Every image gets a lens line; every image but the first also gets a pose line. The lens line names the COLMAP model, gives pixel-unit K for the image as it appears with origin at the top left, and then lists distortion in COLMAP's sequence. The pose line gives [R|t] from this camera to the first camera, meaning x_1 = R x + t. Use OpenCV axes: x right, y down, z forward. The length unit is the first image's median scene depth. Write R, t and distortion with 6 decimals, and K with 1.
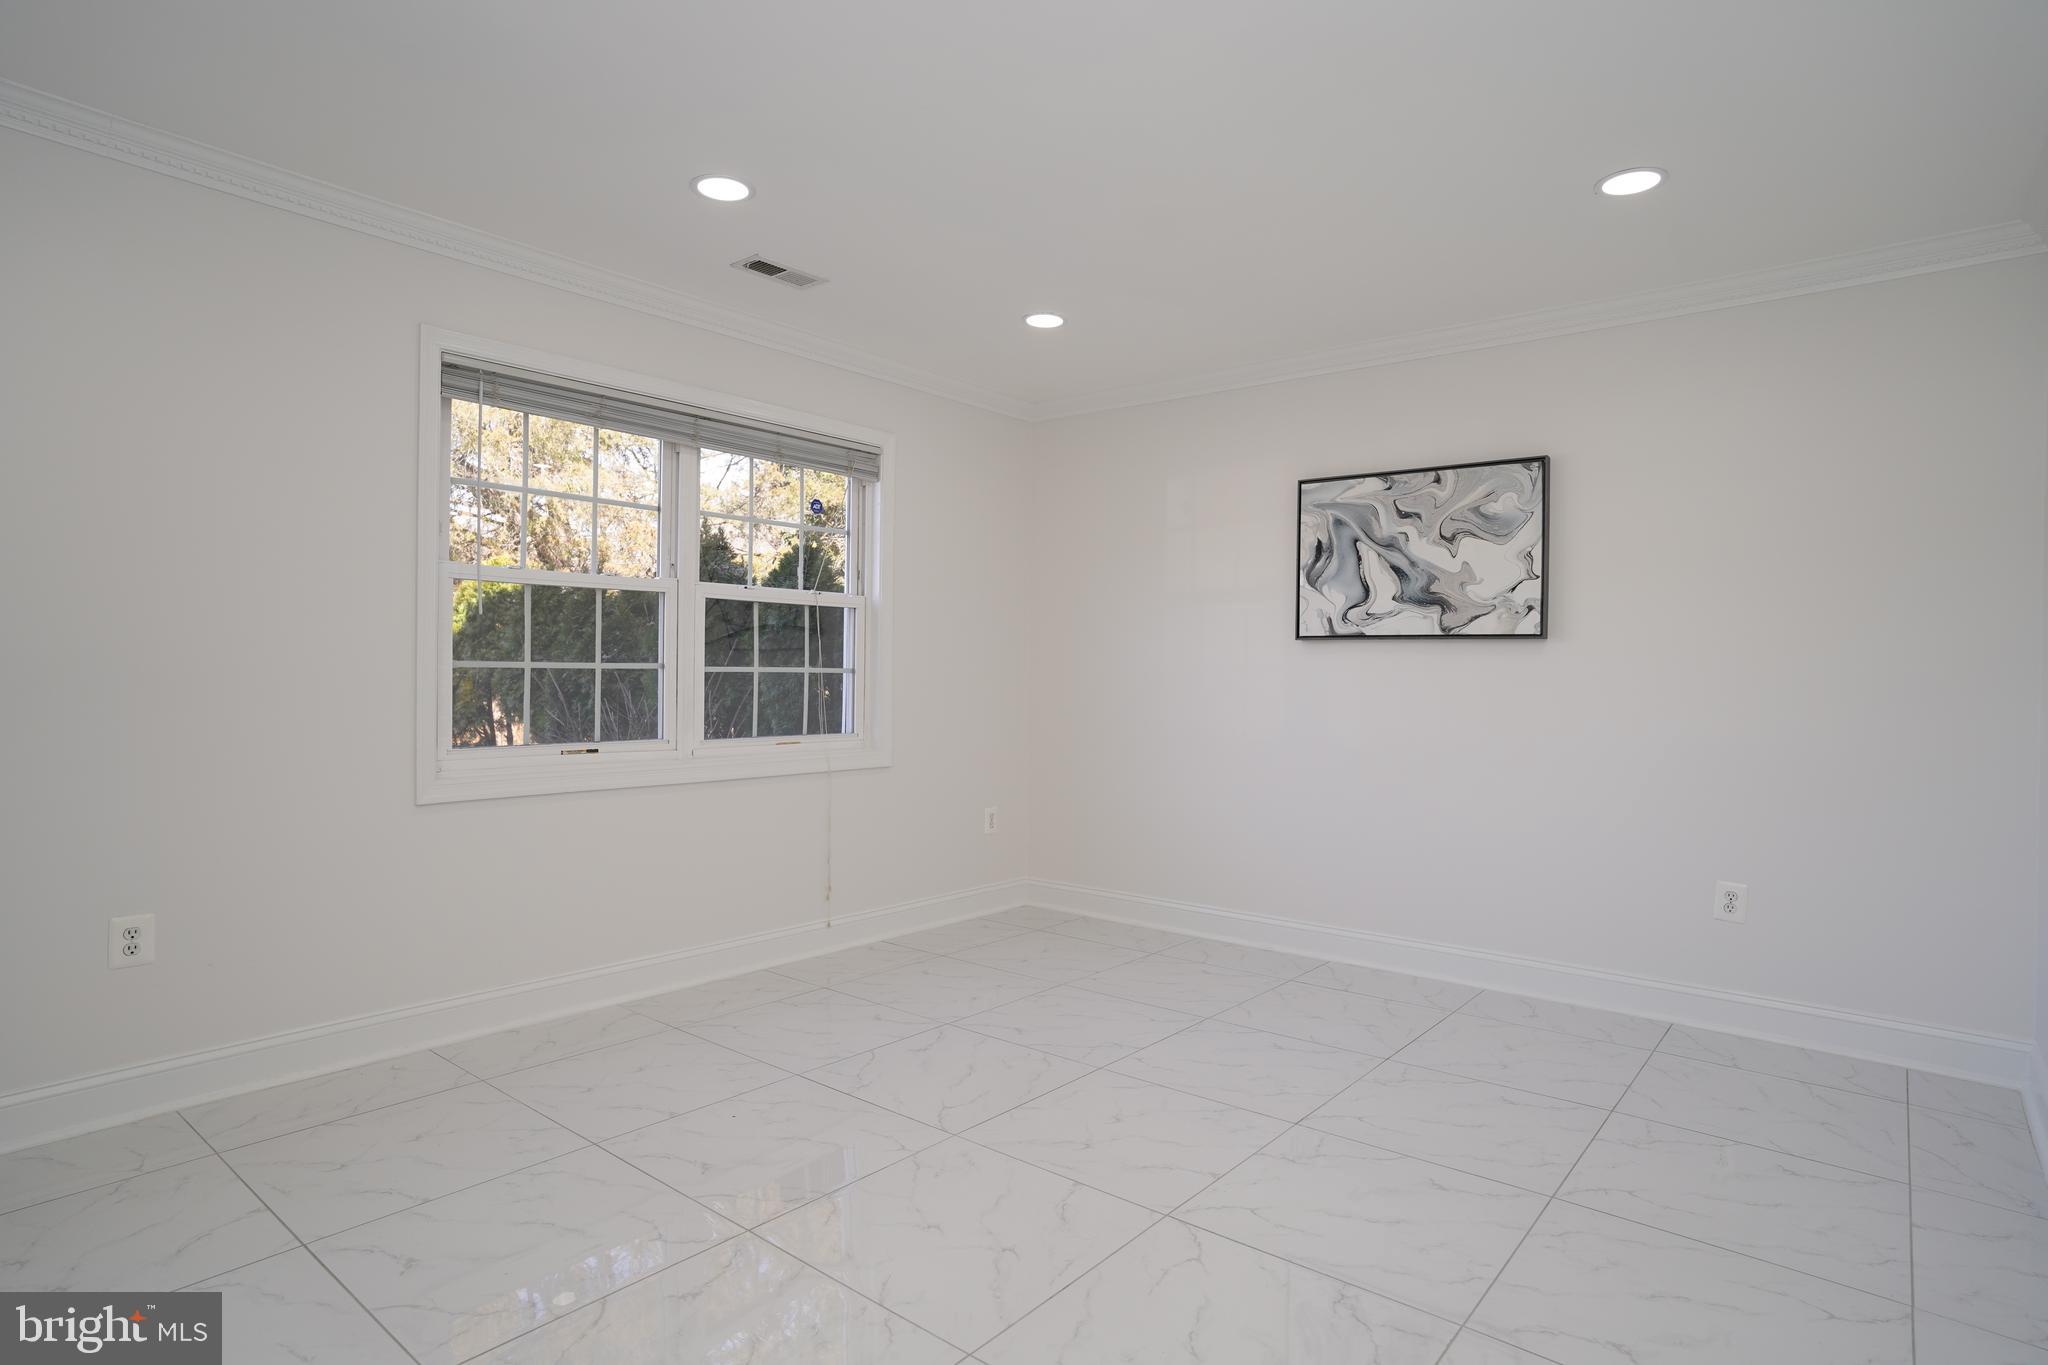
lens RADIAL K [[1087.5, 0, 1026.7], [0, 1087.5, 683.4], [0, 0, 1]] dist [-0.073175, 0.050378]
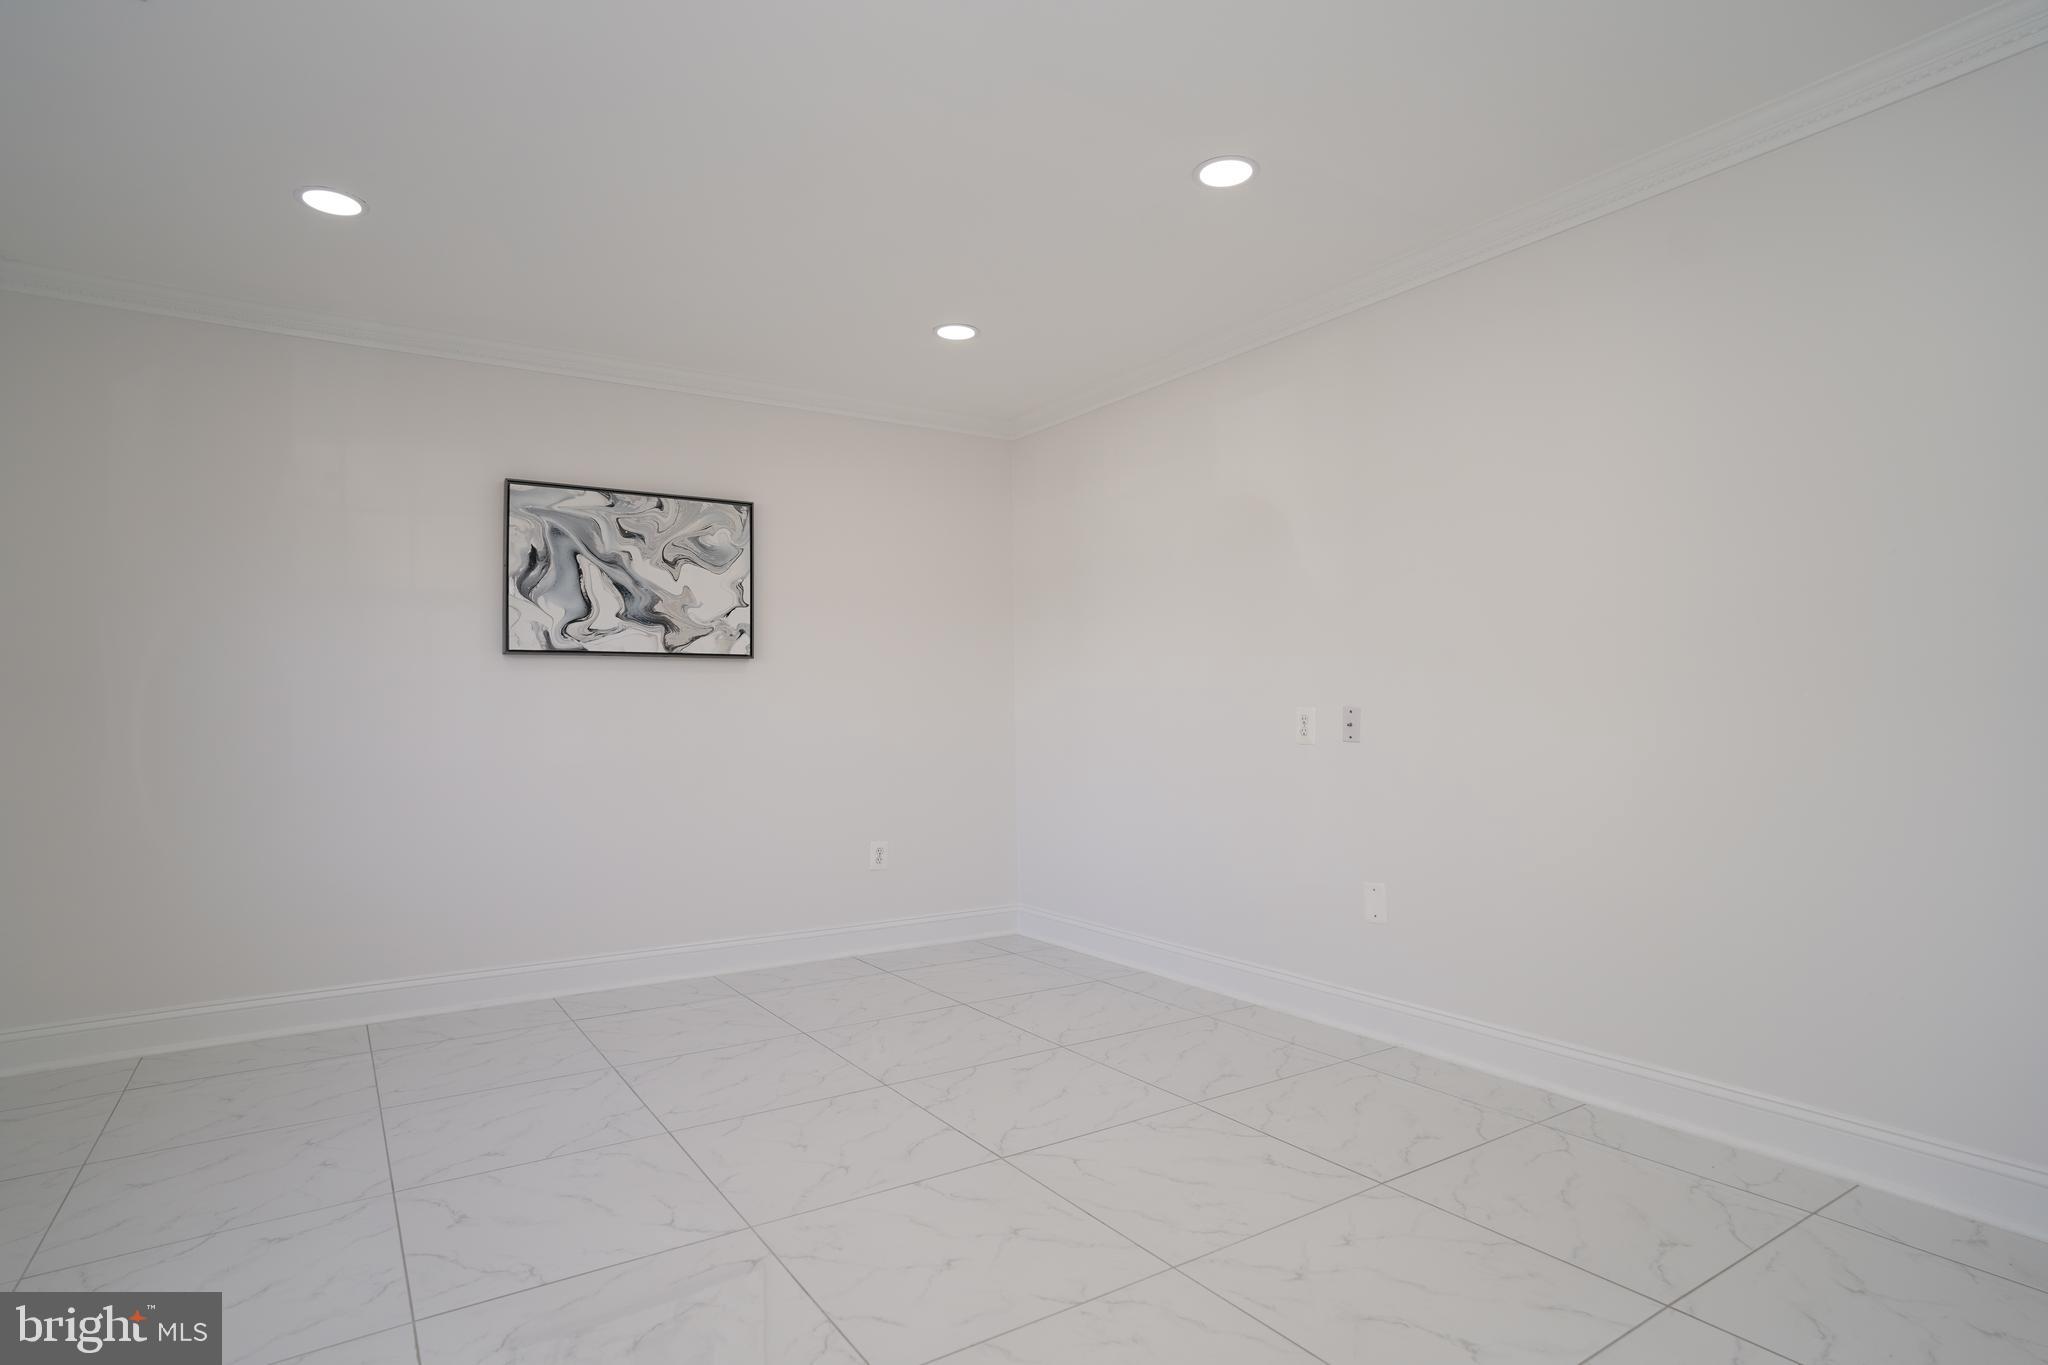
lens RADIAL K [[1087.5, 0, 1026.7], [0, 1087.5, 683.4], [0, 0, 1]] dist [-0.073175, 0.050378]
pose [[0.297758, 0.003279, 0.954636, -0.512287], [0.020503, 0.999741, -0.009829, 0.002554], [-0.954421, 0.022500, 0.297614, 0.340521]]
